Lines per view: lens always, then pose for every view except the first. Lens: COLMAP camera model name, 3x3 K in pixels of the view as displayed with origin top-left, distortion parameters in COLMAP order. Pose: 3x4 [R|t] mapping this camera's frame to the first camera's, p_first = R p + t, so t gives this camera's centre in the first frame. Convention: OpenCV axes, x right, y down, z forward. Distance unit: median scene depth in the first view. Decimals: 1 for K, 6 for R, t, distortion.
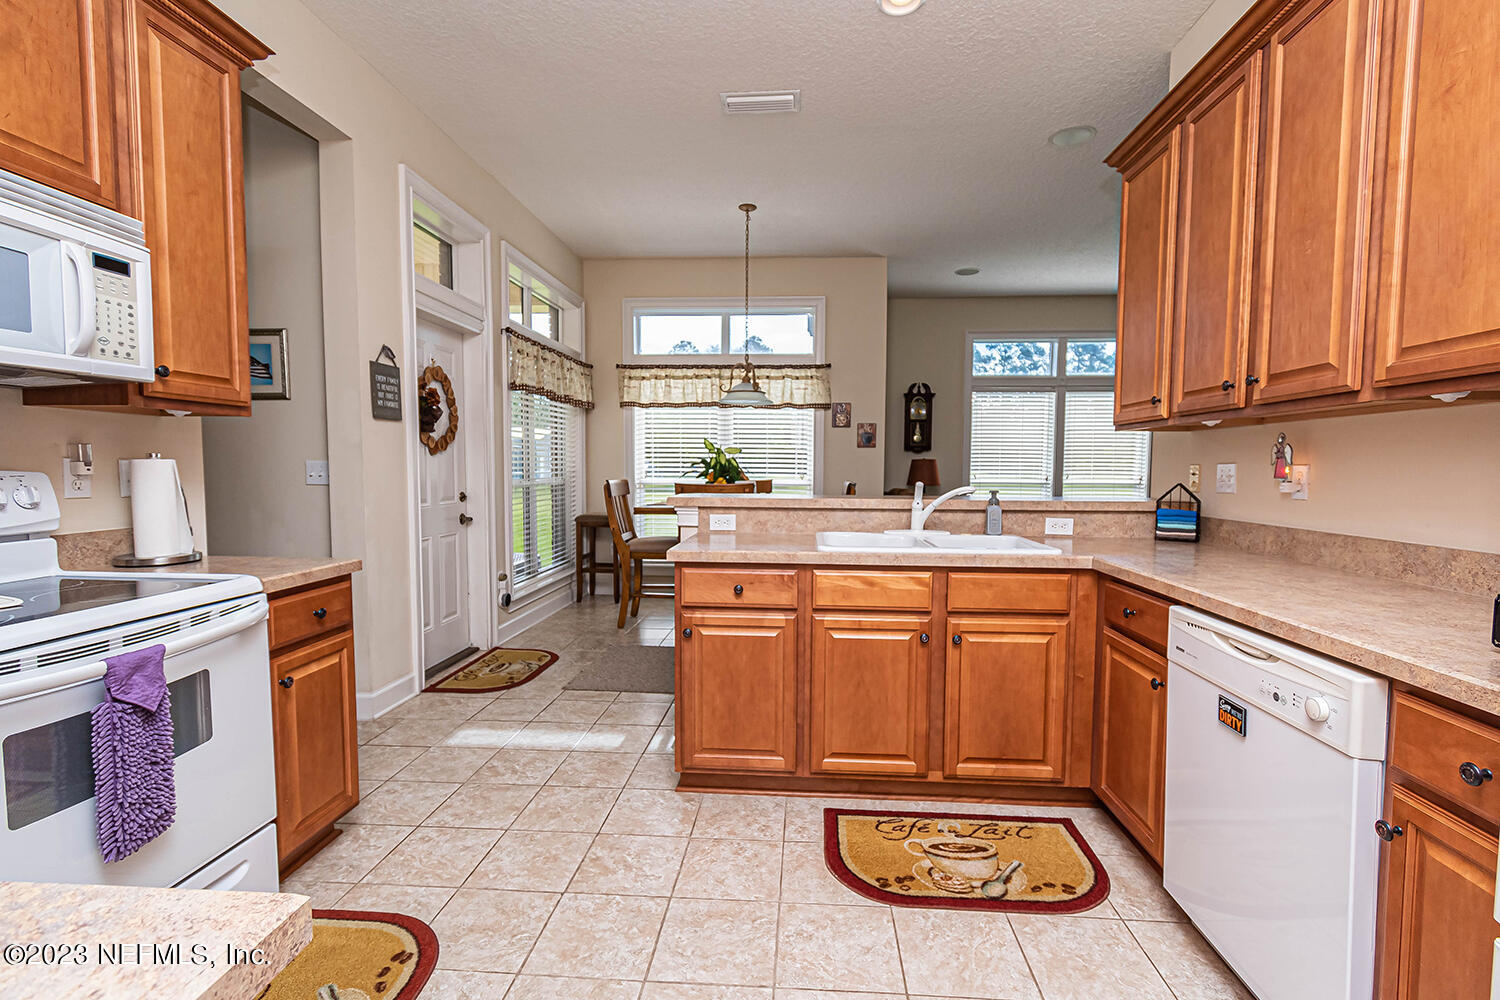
lens RADIAL K [[704.0, 0, 757.7], [0, 704.0, 504.8], [0, 0, 1]] dist [0.002695, -0.000428]
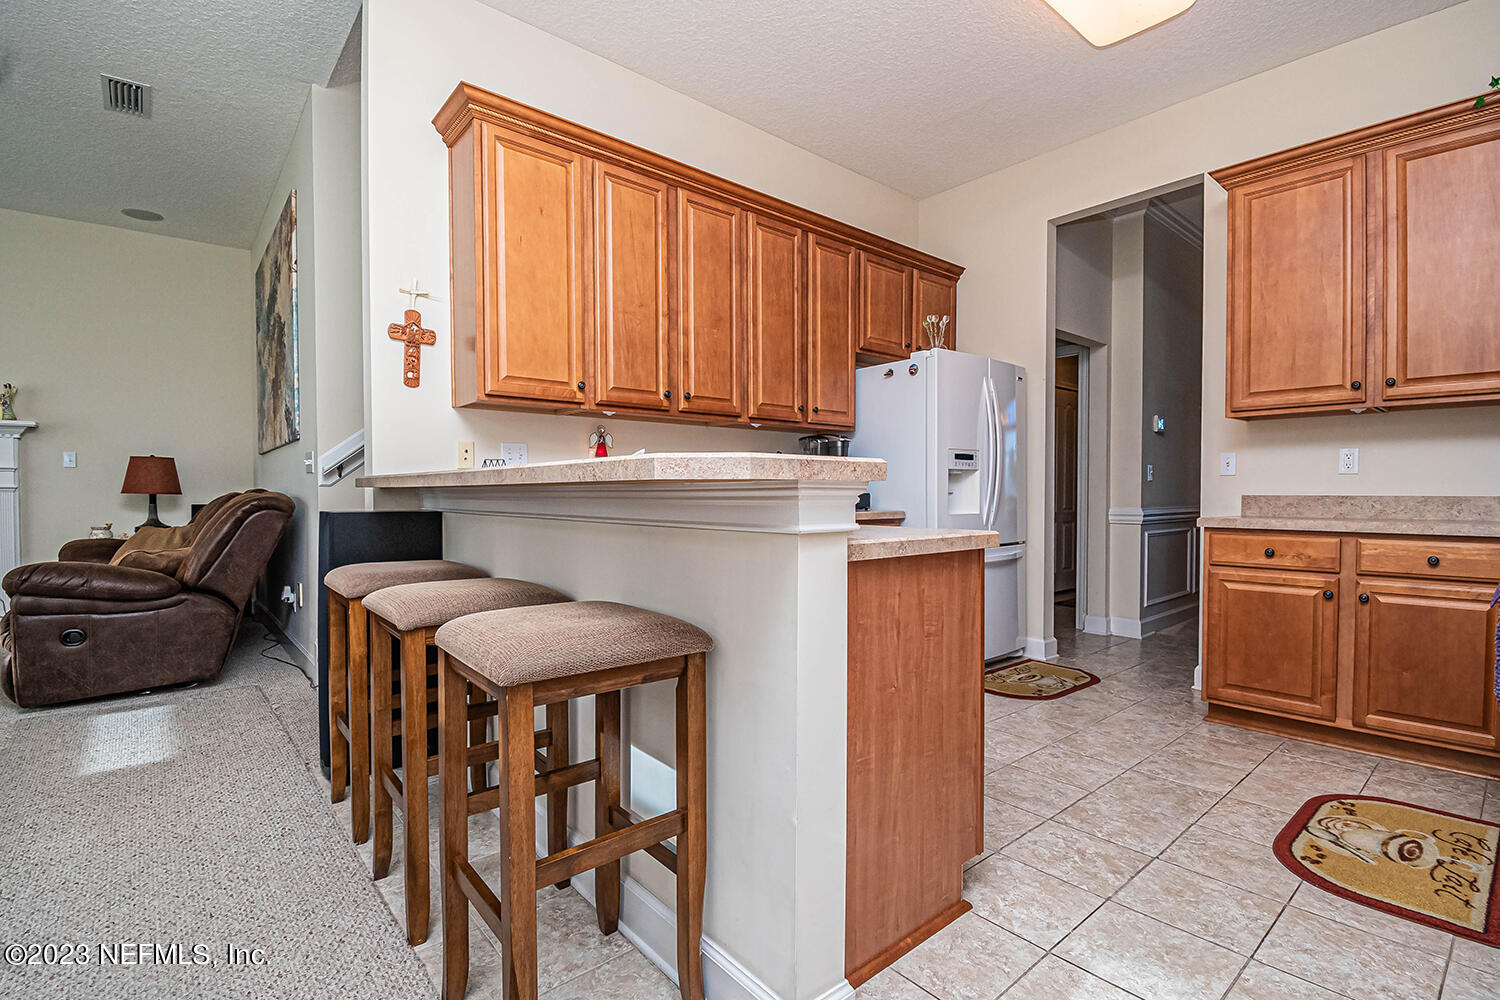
lens RADIAL K [[704.0, 0, 752.5], [0, 704.0, 498.2], [0, 0, 1]] dist [0.002695, -0.000428]
pose [[-0.722875, 0.011598, -0.690882, 1.717741], [-0.036949, 0.997780, 0.055410, -0.010371], [0.689991, 0.065582, -0.720841, 1.129397]]
